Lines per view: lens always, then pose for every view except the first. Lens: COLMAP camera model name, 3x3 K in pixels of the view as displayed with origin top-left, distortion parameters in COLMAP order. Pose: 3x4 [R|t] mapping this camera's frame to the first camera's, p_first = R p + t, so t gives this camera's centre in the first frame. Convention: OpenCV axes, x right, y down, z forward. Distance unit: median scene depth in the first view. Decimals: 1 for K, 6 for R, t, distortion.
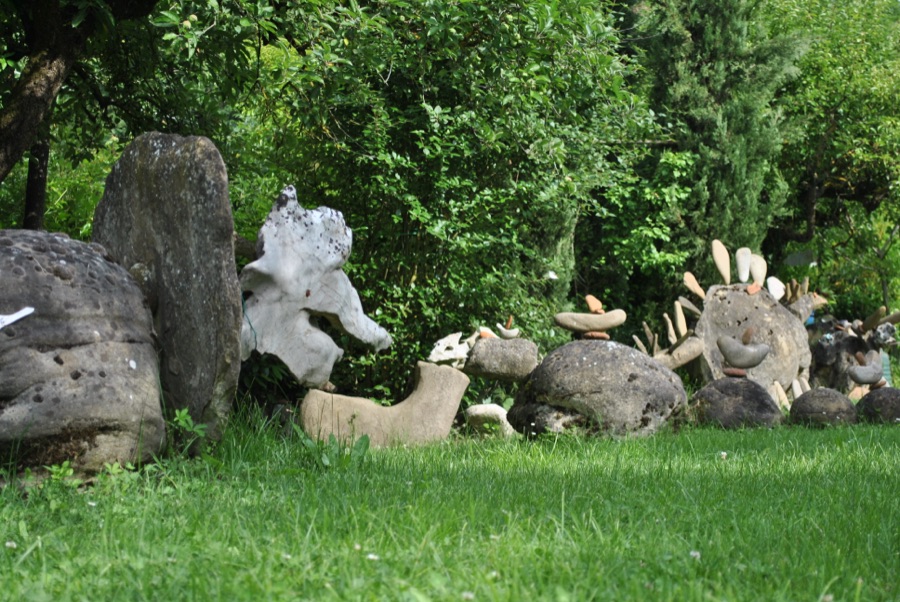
lens RADIAL K [[1772.9, 0, 449.4], [0, 1772.9, 303.5], [0, 0, 1]] dist [0.052192, 0.000000]
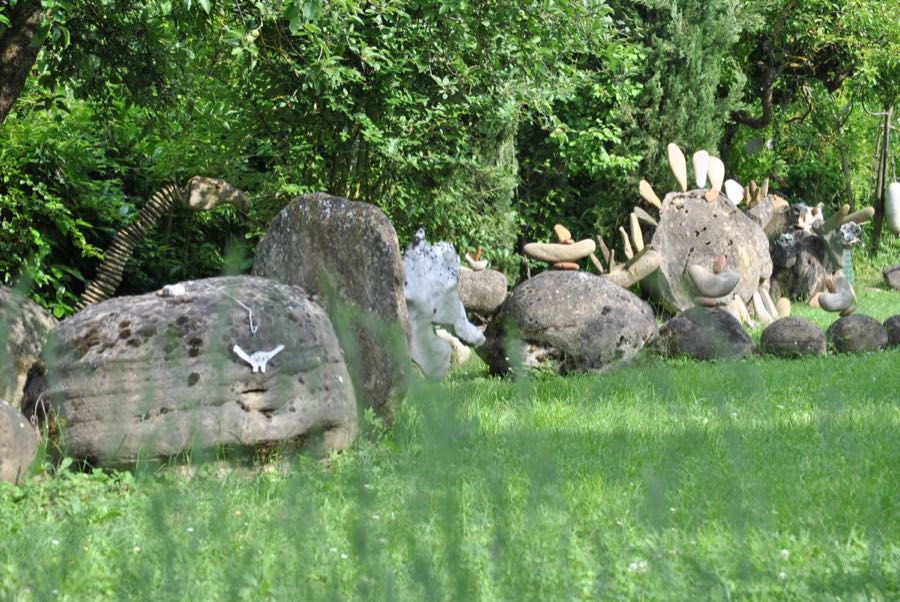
lens RADIAL K [[2400.1, 0, 450.0], [0, 2400.1, 300.3], [0, 0, 1]] dist [0.116489, 0.000000]
pose [[0.996575, -0.017035, 0.080925, -0.079210], [0.011183, 0.997326, 0.072226, -0.052863], [-0.081939, -0.071074, 0.994100, -0.285049]]
